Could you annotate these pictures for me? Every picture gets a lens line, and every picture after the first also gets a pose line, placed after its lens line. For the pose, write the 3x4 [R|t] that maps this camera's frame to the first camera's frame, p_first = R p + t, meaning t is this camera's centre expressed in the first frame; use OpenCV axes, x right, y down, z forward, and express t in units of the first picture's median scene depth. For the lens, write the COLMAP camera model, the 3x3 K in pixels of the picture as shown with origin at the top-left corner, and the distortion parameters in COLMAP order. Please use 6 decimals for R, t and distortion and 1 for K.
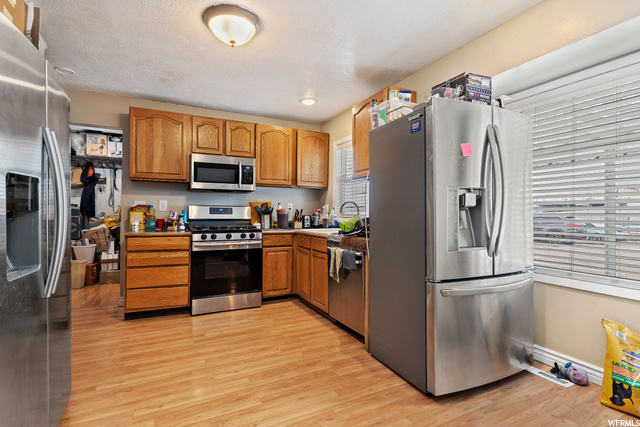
lens RADIAL K [[298.3, 0, 308.1], [0, 298.3, 215.2], [0, 0, 1]] dist [-0.000983, 0.000004]
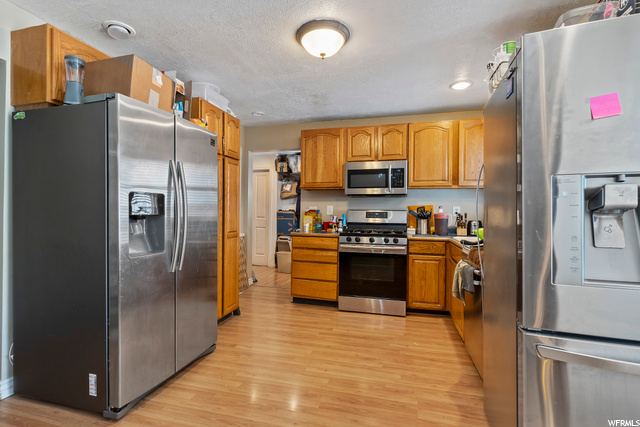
lens RADIAL K [[295.9, 0, 334.4], [0, 295.9, 217.1], [0, 0, 1]] dist [0.000717, 0.000082]
pose [[0.768520, 0.006543, -0.639792, 0.276366], [-0.010890, 0.999937, -0.002854, -0.003344], [0.639733, 0.009160, 0.768543, 0.141735]]
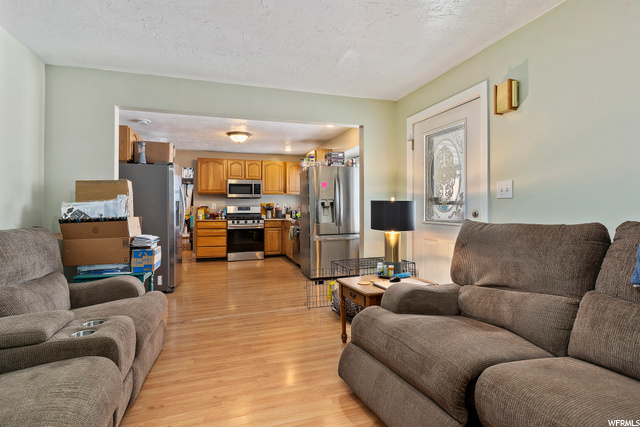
lens RADIAL K [[308.7, 0, 322.9], [0, 308.7, 208.0], [0, 0, 1]] dist [0.000394, 0.000162]
pose [[0.992837, -0.009641, -0.119088, 0.464372], [0.008588, 0.999919, -0.009349, 0.003811], [0.119169, 0.008260, 0.992840, -0.922004]]
